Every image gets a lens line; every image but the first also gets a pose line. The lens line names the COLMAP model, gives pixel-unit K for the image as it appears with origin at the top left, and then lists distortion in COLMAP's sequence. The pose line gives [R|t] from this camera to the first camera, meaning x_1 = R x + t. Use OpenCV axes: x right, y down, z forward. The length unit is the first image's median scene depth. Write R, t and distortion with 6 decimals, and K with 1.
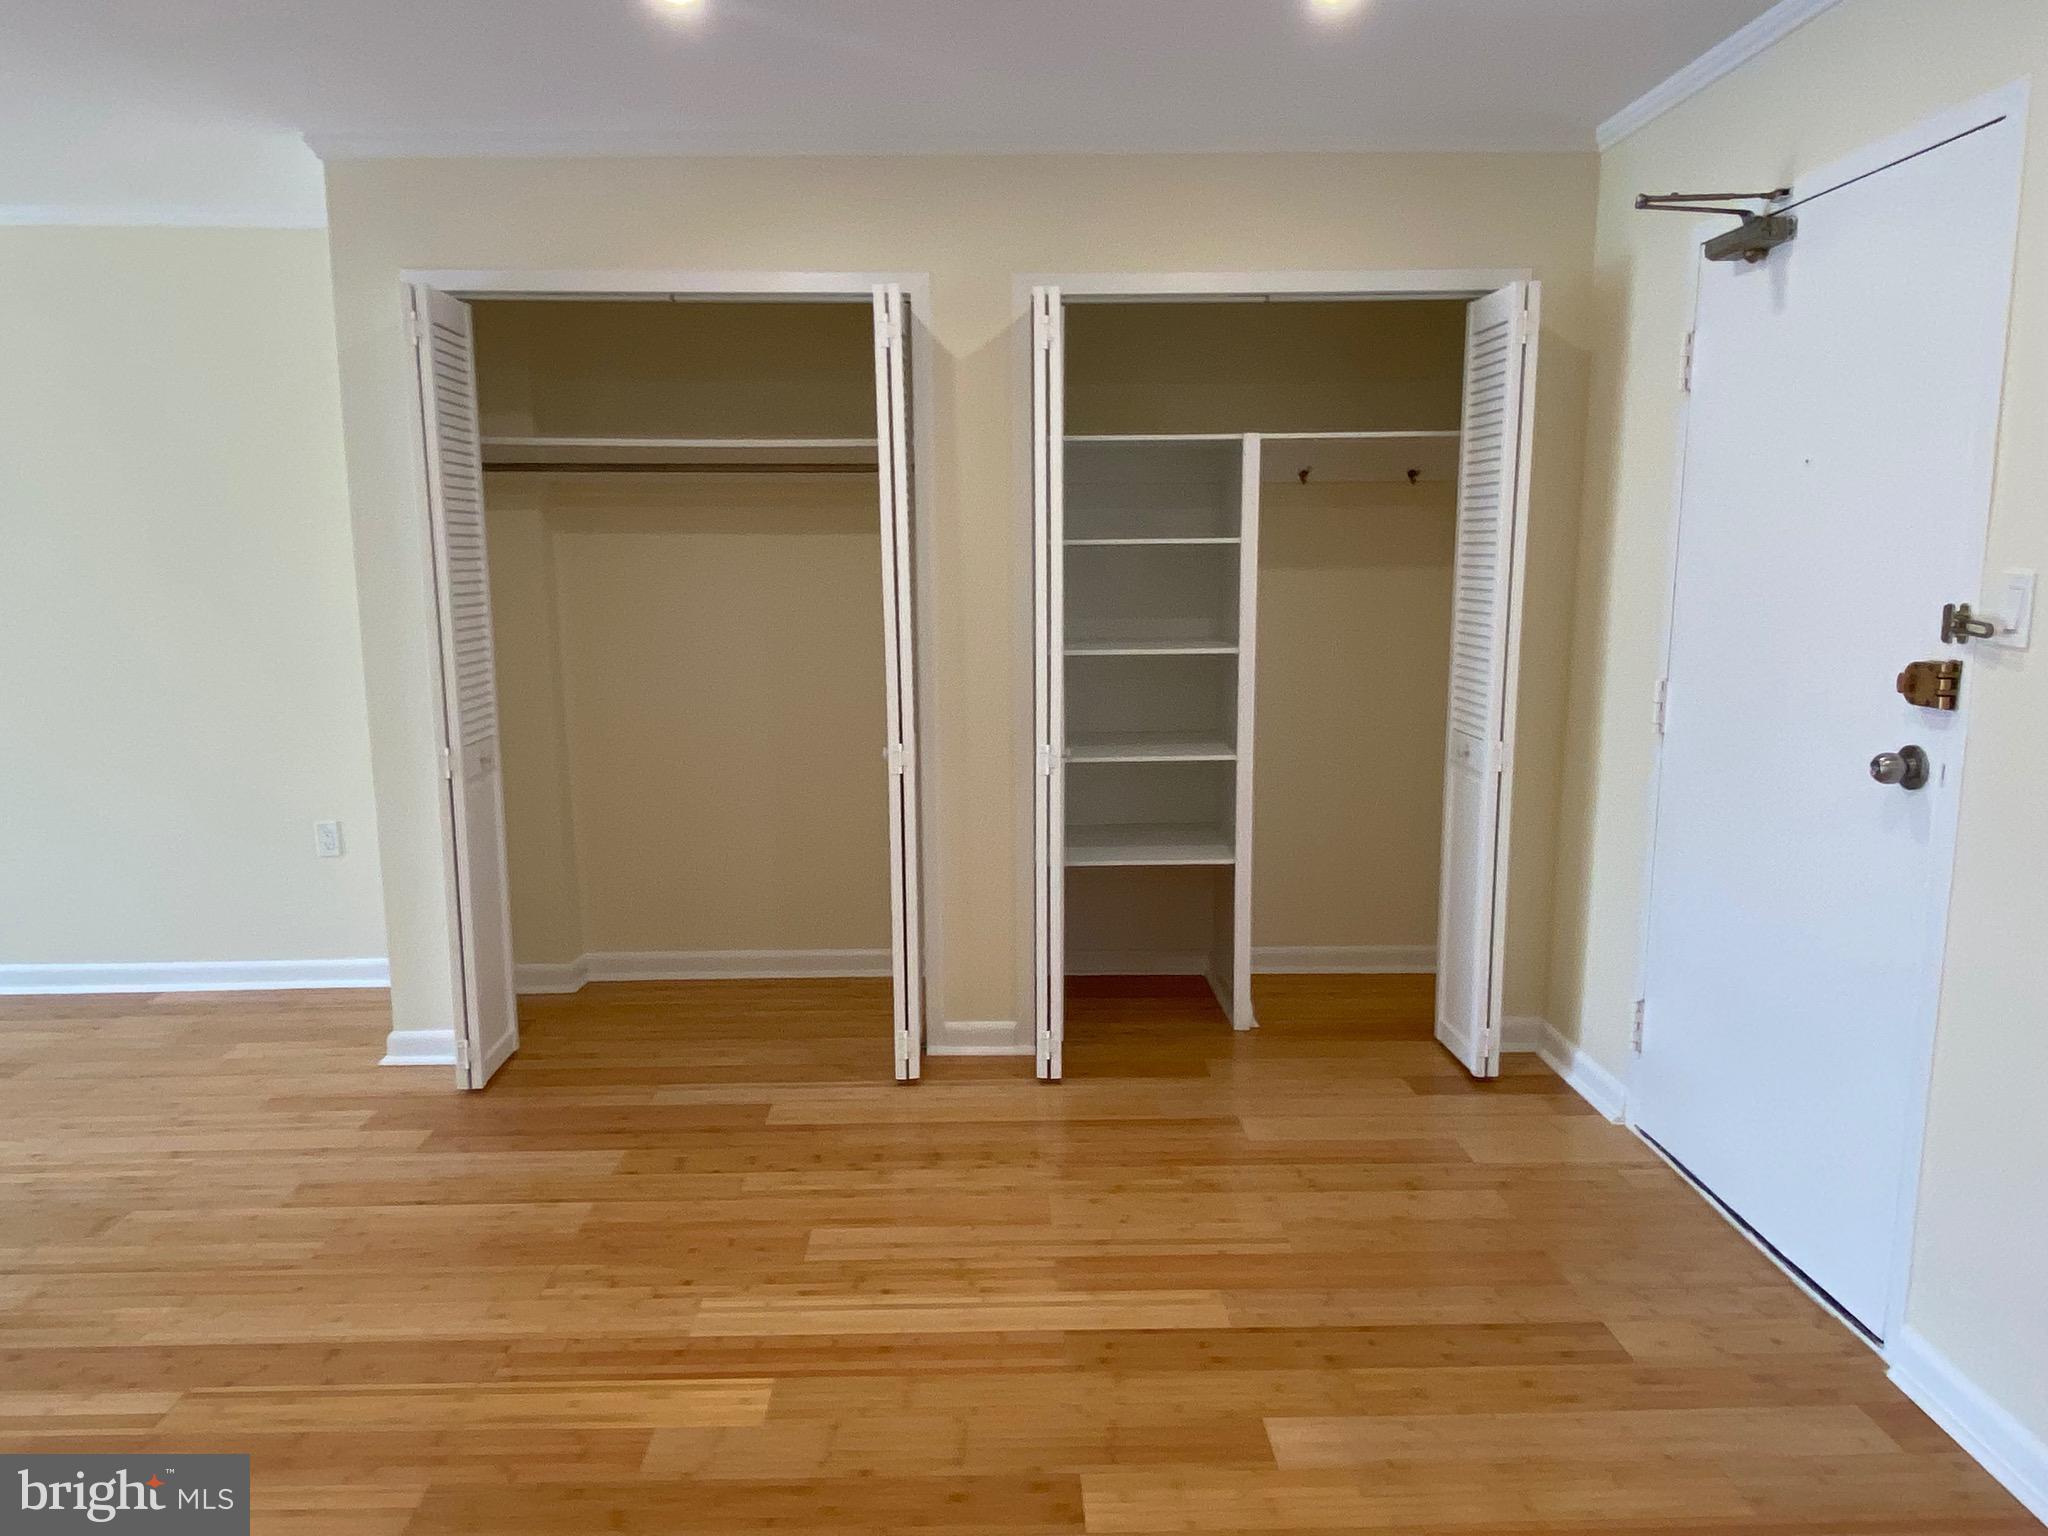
lens RADIAL K [[1389.5, 0, 1024.0], [0, 1389.5, 768.0], [0, 0, 1]] dist [-0.004938, -0.004711]
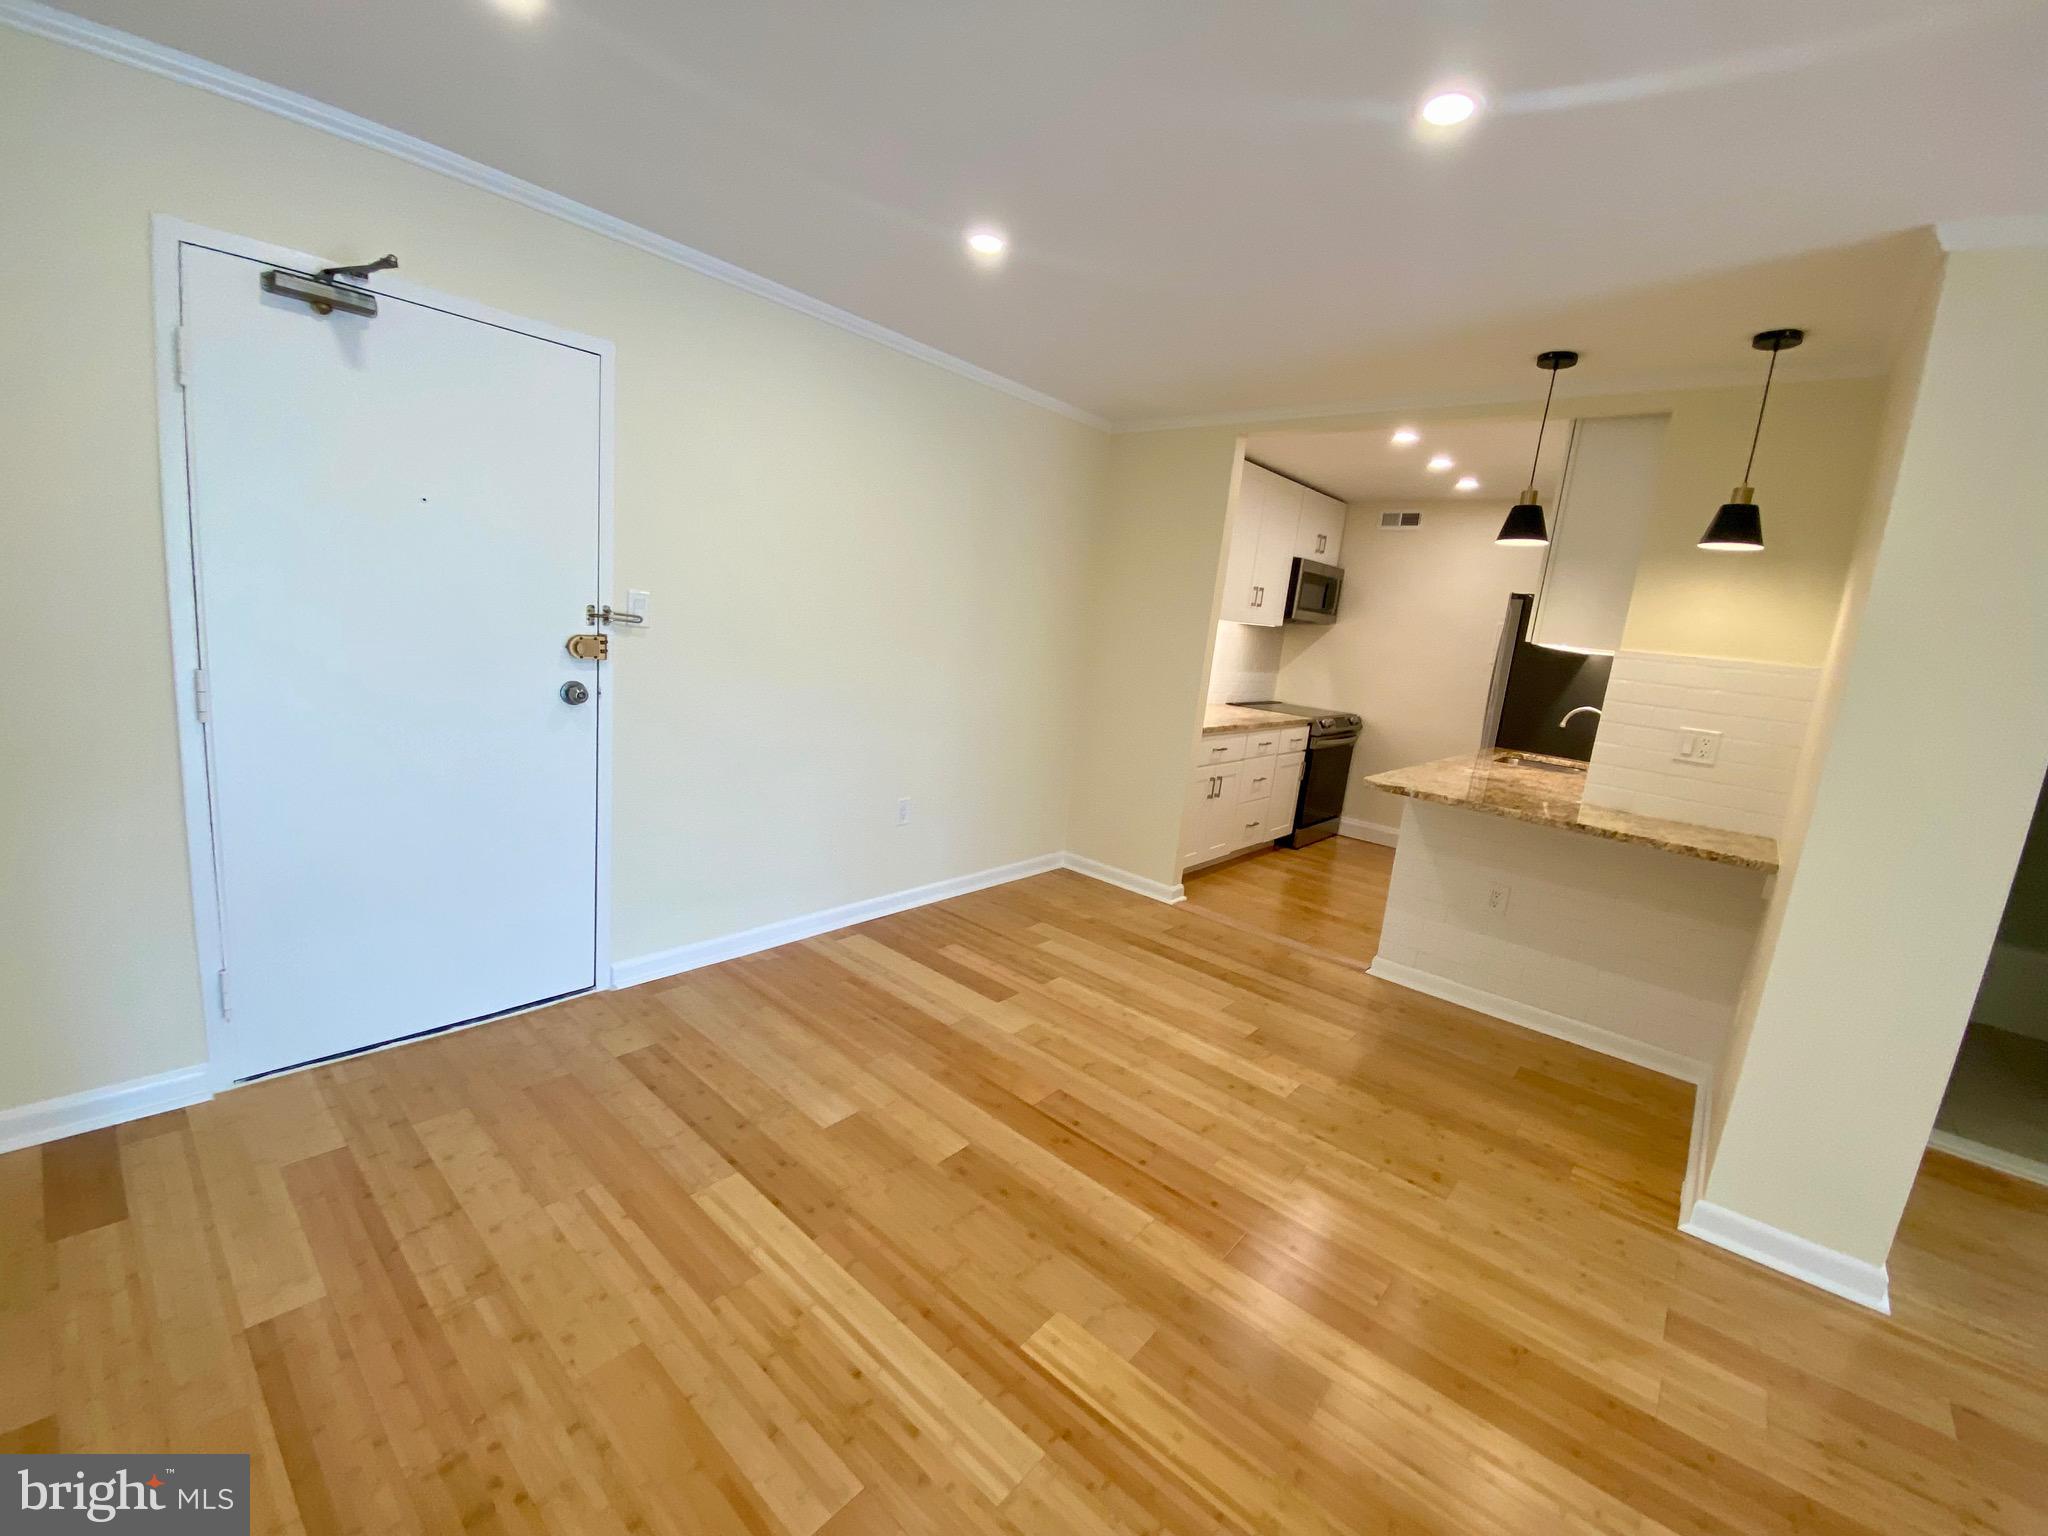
lens RADIAL K [[836.0, 0, 1024.0], [0, 836.0, 768.0], [0, 0, 1]] dist [-0.024073, -0.000342]
pose [[-0.746066, -0.189056, 0.638470, -0.511474], [0.009985, 0.955563, 0.294617, -0.213157], [-0.665798, 0.226179, -0.711025, 1.331058]]
